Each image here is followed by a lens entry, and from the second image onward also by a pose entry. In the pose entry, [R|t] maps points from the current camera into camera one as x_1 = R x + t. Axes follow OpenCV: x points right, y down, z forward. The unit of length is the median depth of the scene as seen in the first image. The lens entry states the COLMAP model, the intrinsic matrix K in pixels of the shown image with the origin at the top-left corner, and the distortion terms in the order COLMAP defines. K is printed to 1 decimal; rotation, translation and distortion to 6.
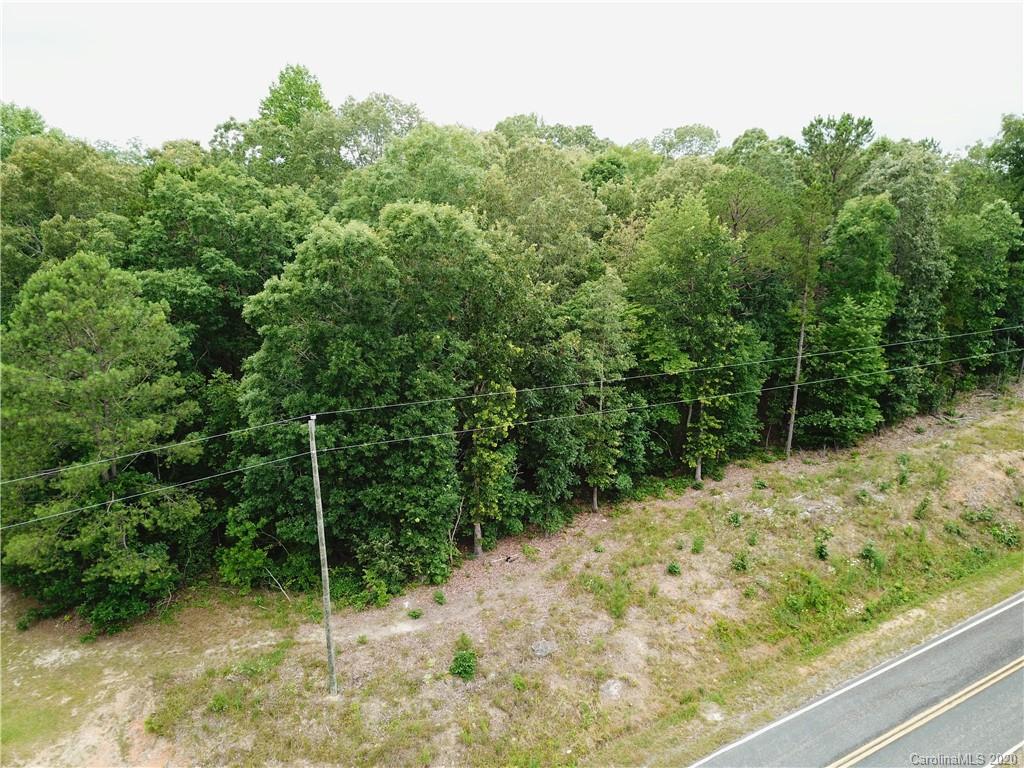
lens RADIAL K [[779.9, 0, 528.1], [0, 779.9, 383.2], [0, 0, 1]] dist [0.007336, 0.003384]
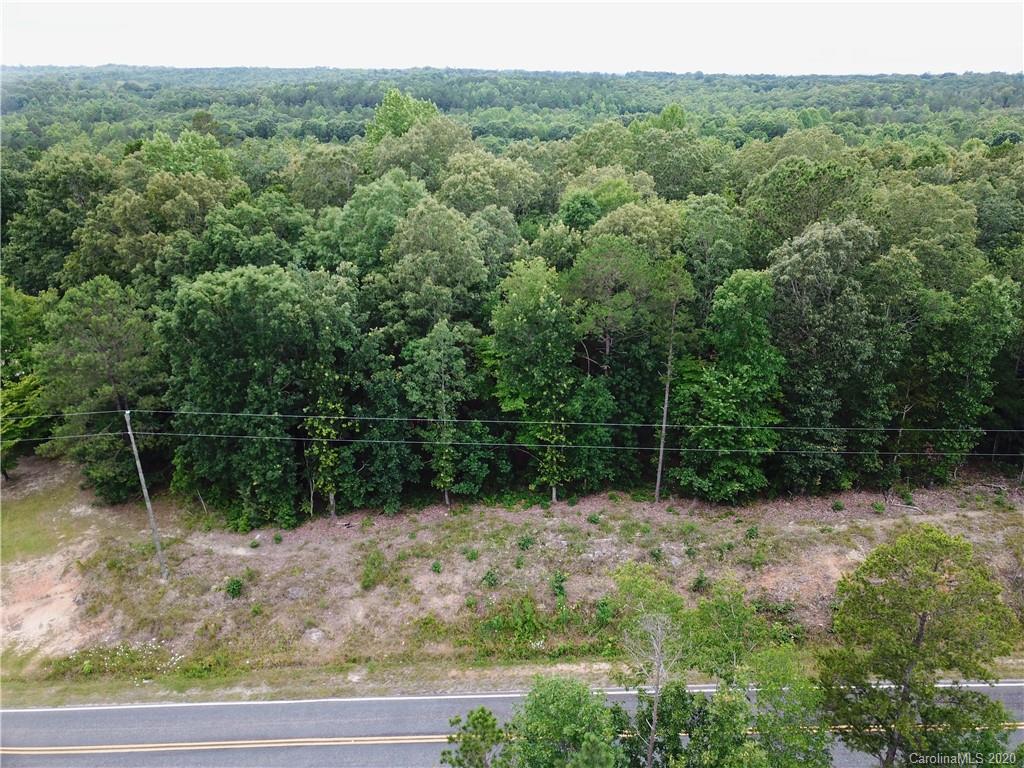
lens RADIAL K [[779.9, 0, 528.1], [0, 779.9, 383.2], [0, 0, 1]] dist [0.007336, 0.003384]
pose [[0.872270, 0.185728, -0.452383, 0.863560], [-0.132750, 0.980265, 0.146488, -0.268799], [0.470662, -0.067723, 0.879711, -0.020867]]
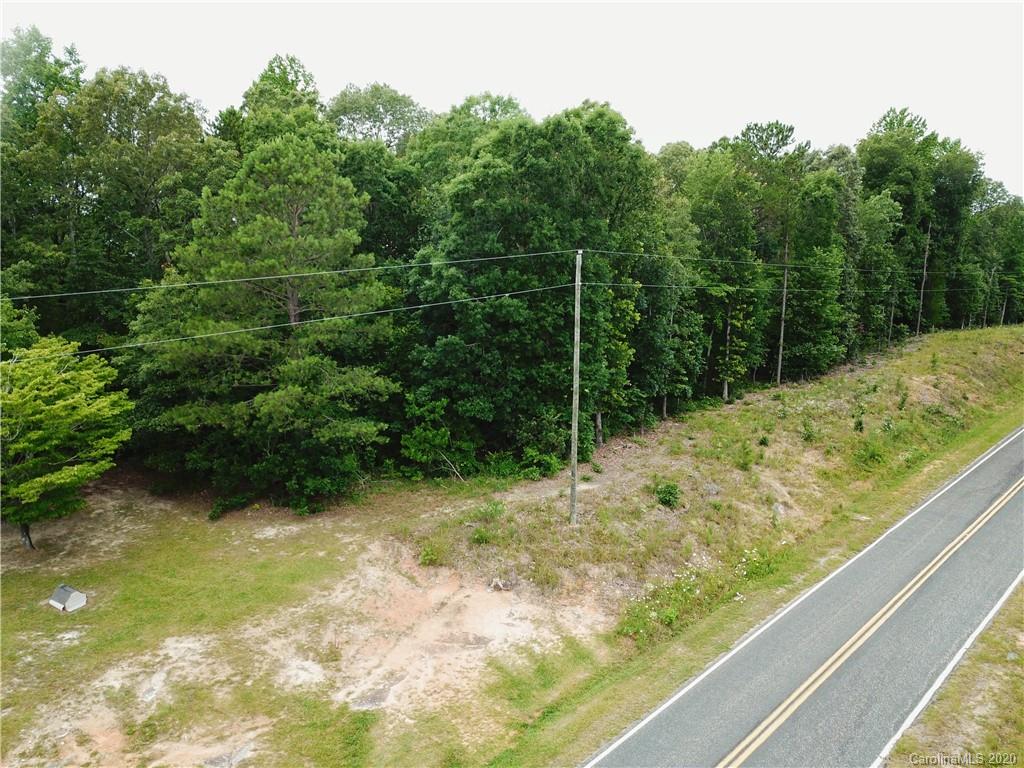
lens RADIAL K [[779.9, 0, 528.1], [0, 779.9, 383.2], [0, 0, 1]] dist [0.007336, 0.003384]
pose [[0.957148, -0.039912, 0.286836, -0.508626], [0.073017, 0.991718, -0.105660, 0.259669], [-0.280243, 0.122076, 0.952135, -0.034090]]
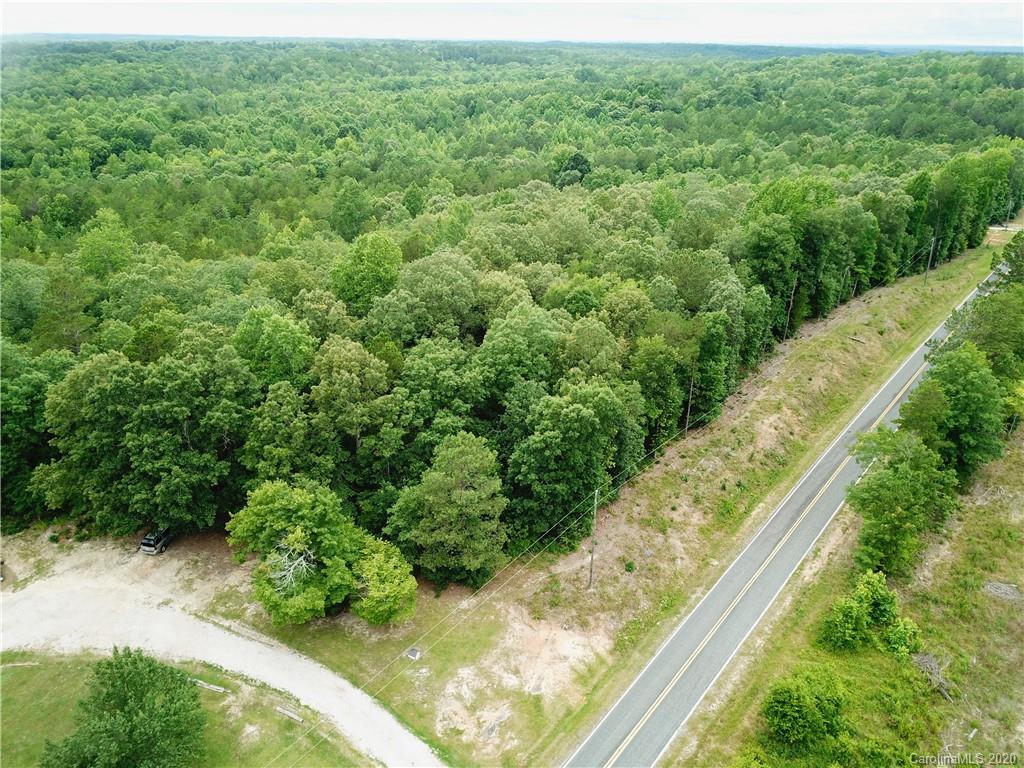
lens RADIAL K [[779.9, 0, 528.1], [0, 779.9, 383.2], [0, 0, 1]] dist [0.007336, 0.003384]
pose [[0.925775, -0.147964, 0.347919, -1.012322], [0.091488, 0.980562, 0.173576, -0.594399], [-0.366839, -0.128862, 0.921316, -0.976826]]
